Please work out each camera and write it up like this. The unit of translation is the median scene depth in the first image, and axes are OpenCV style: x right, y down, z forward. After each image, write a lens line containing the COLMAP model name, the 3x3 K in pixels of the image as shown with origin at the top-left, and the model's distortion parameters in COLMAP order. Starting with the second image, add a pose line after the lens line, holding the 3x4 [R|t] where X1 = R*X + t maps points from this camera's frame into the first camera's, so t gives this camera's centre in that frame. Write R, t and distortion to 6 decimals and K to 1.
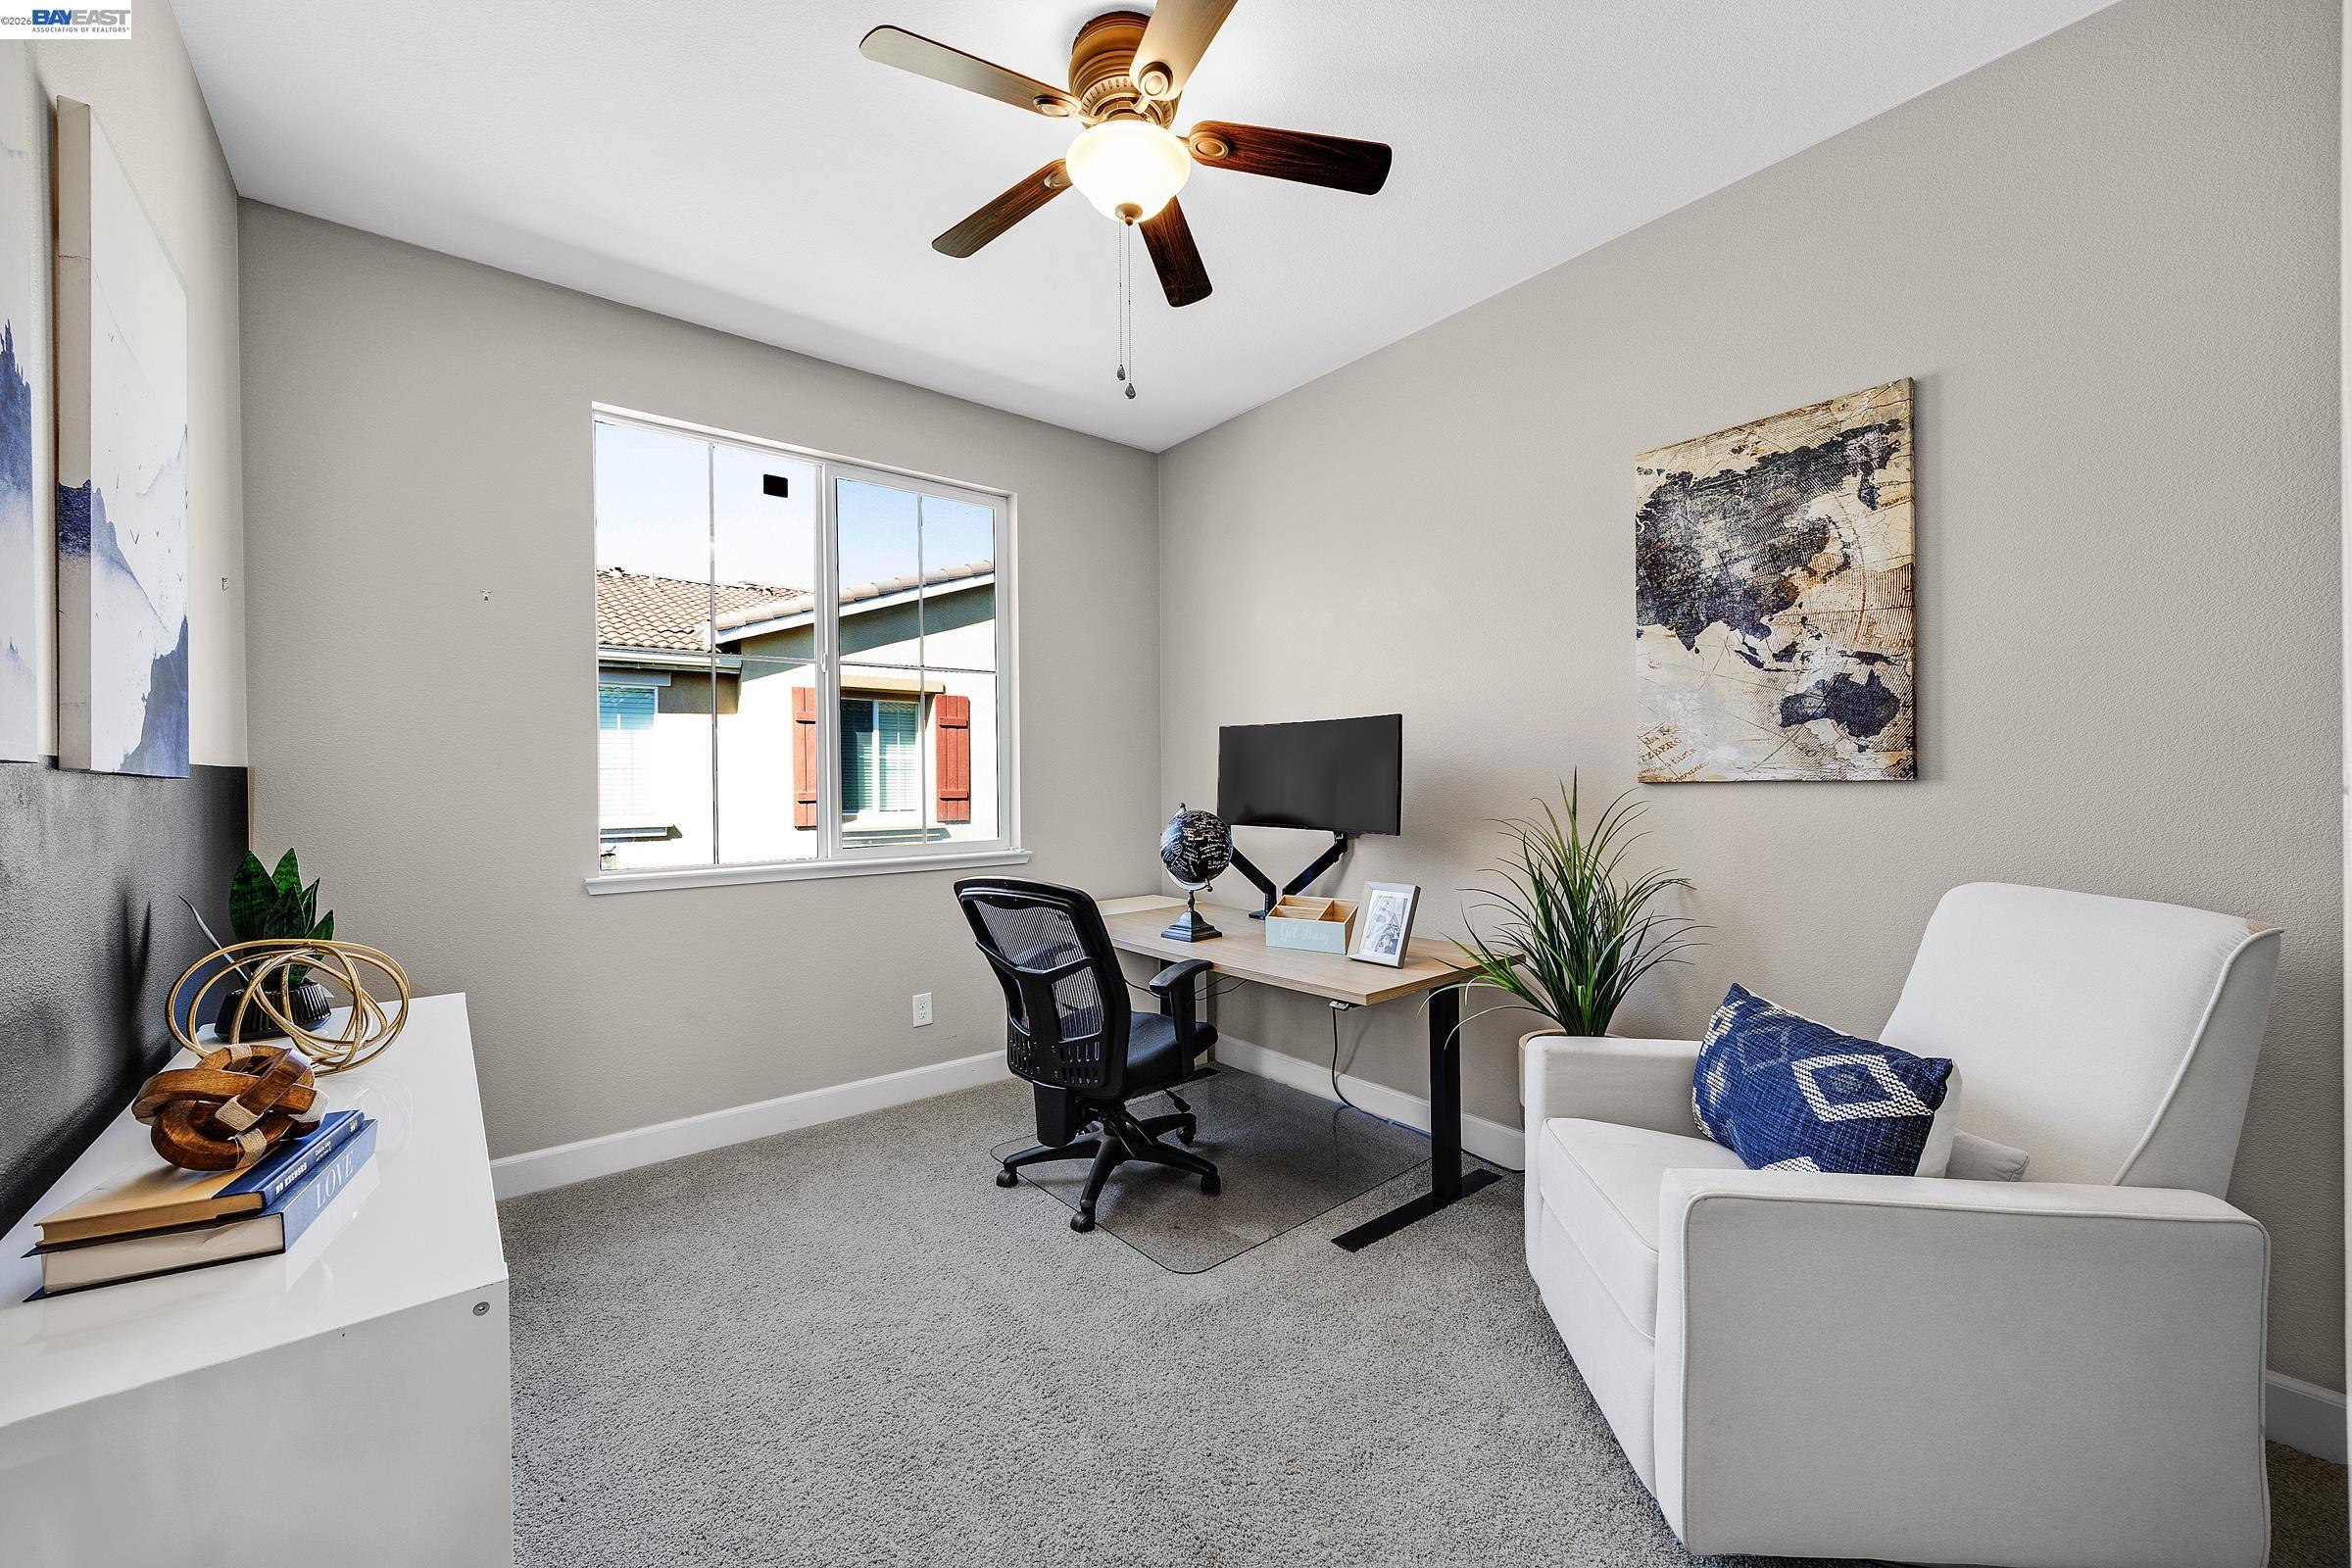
lens RADIAL K [[910.6, 0, 1176.6], [0, 910.6, 792.4], [0, 0, 1]] dist [-0.001363, -0.000054]
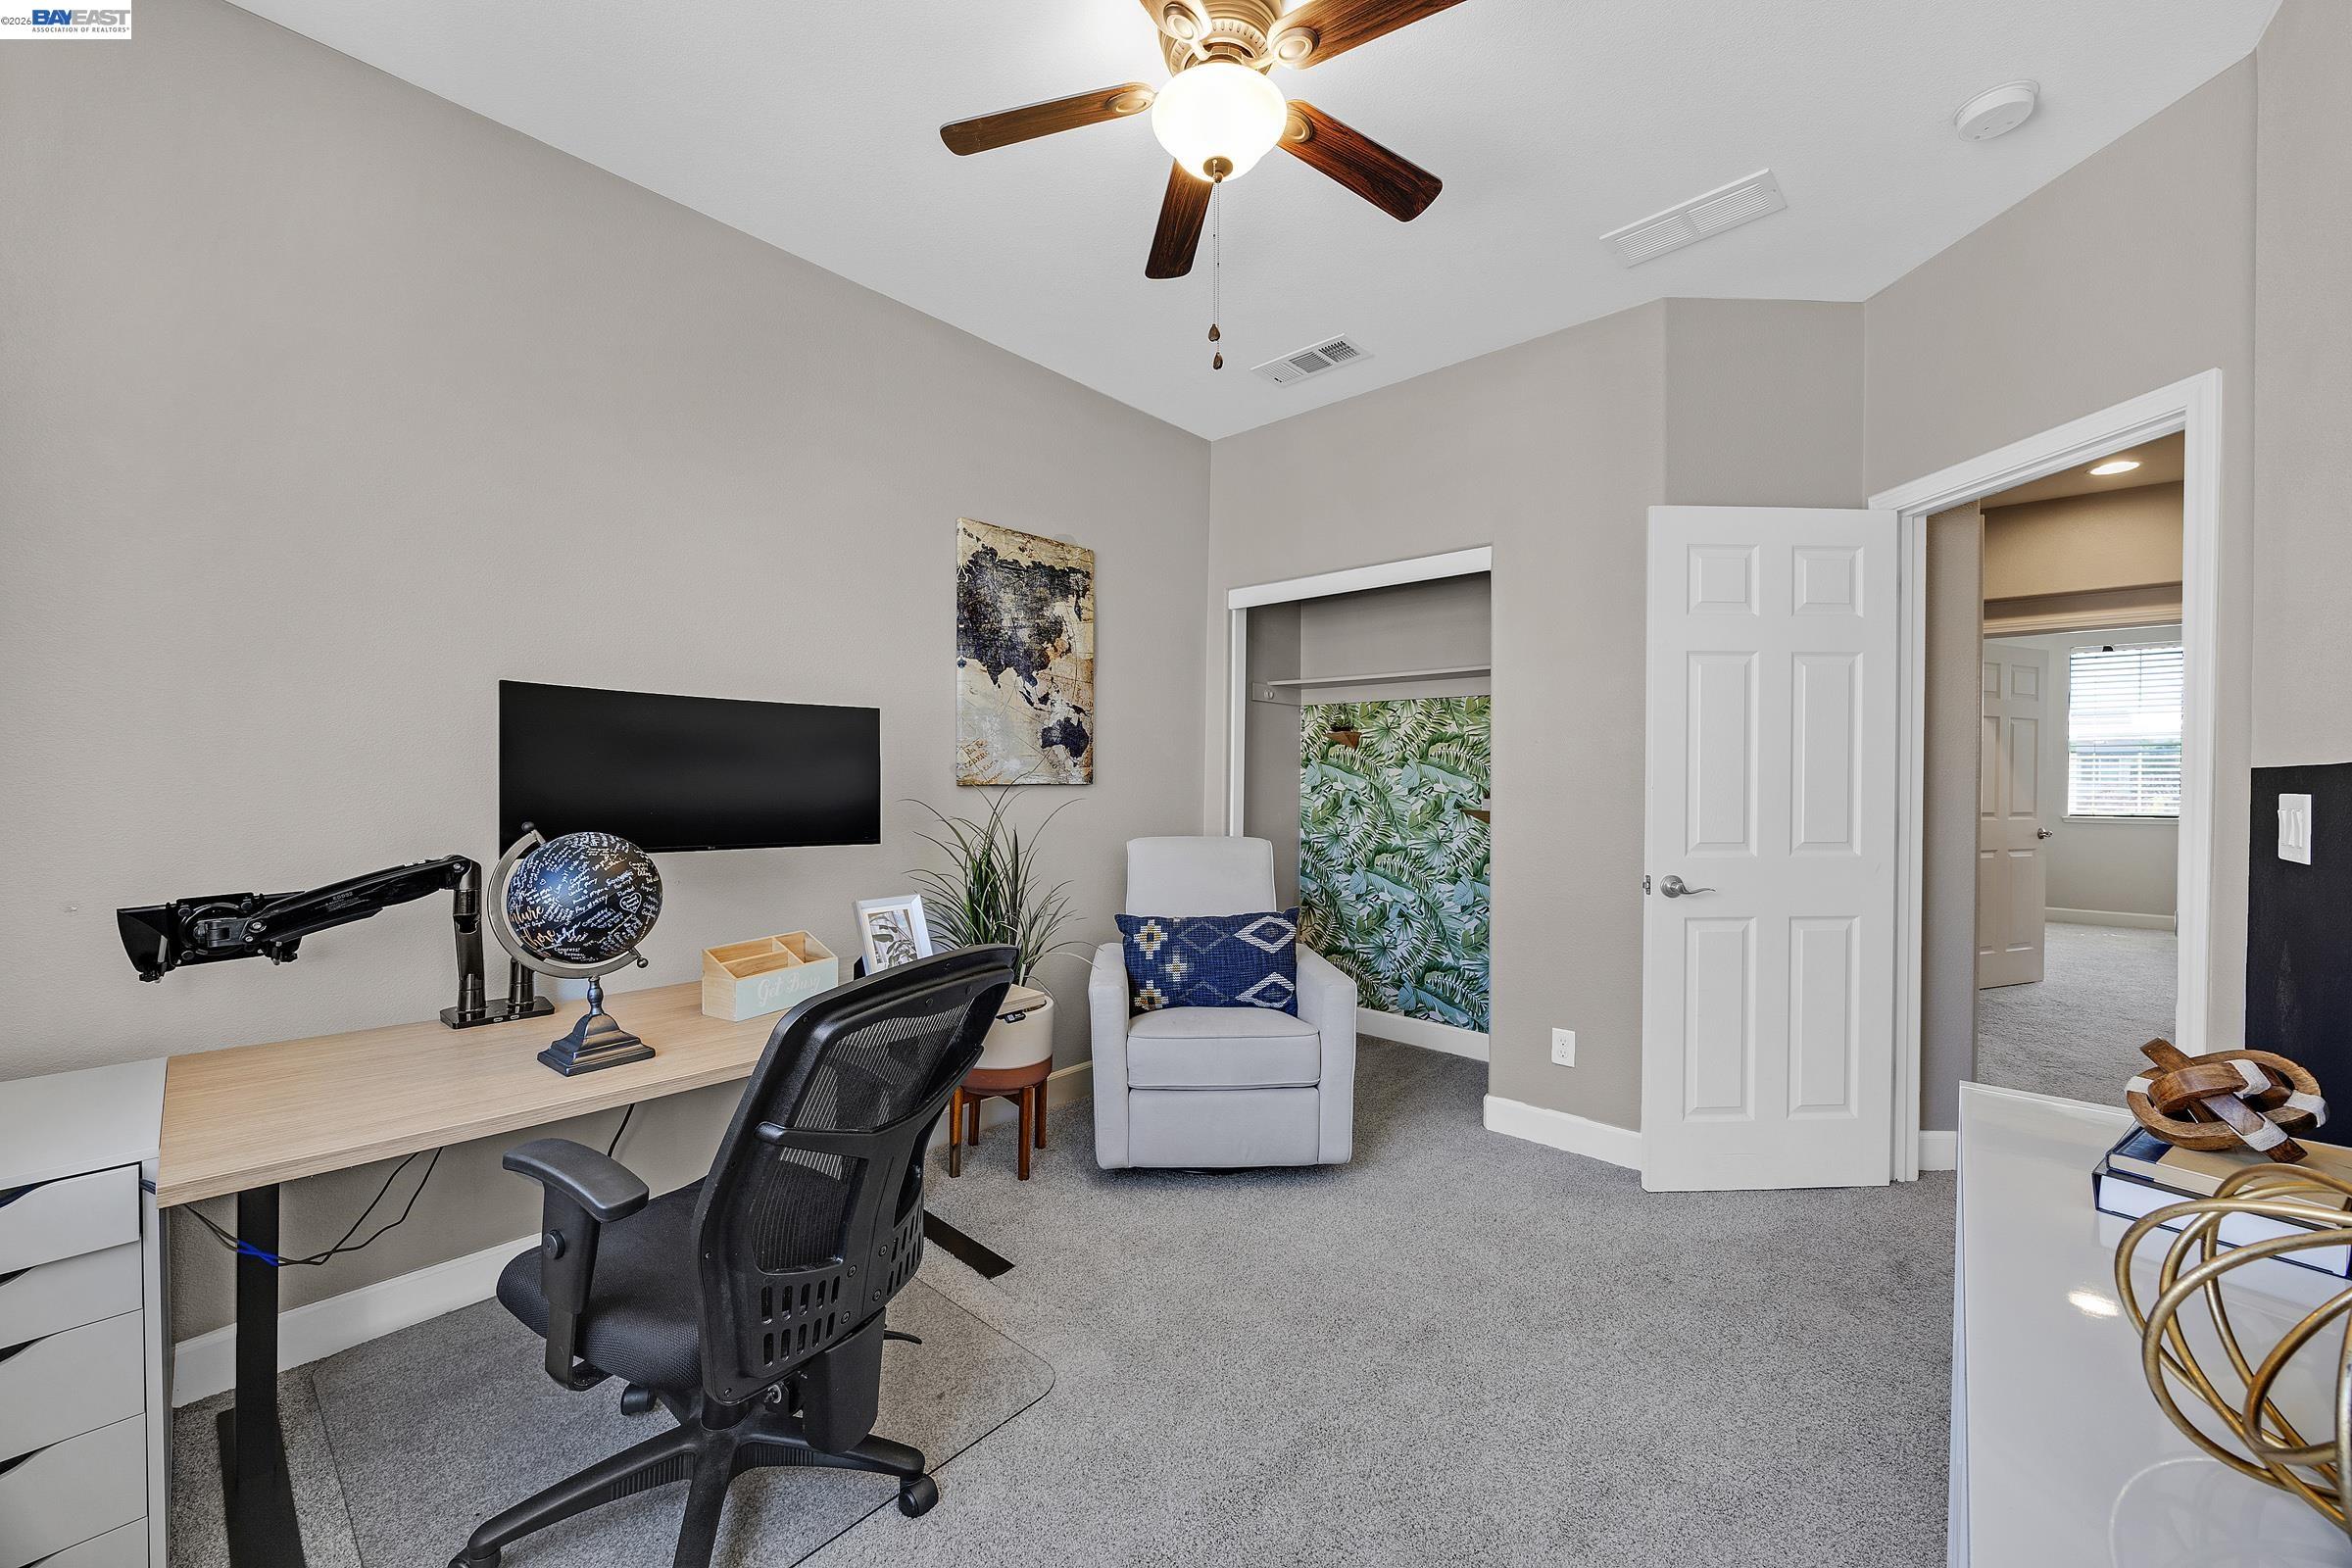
lens RADIAL K [[910.6, 0, 1170.2], [0, 910.6, 787.5], [0, 0, 1]] dist [-0.001363, -0.000054]
pose [[-0.165879, 0.000531, 0.986146, -0.837574], [0.008318, 0.999965, 0.000861, -0.006852], [-0.986111, 0.008345, -0.165877, 1.042814]]
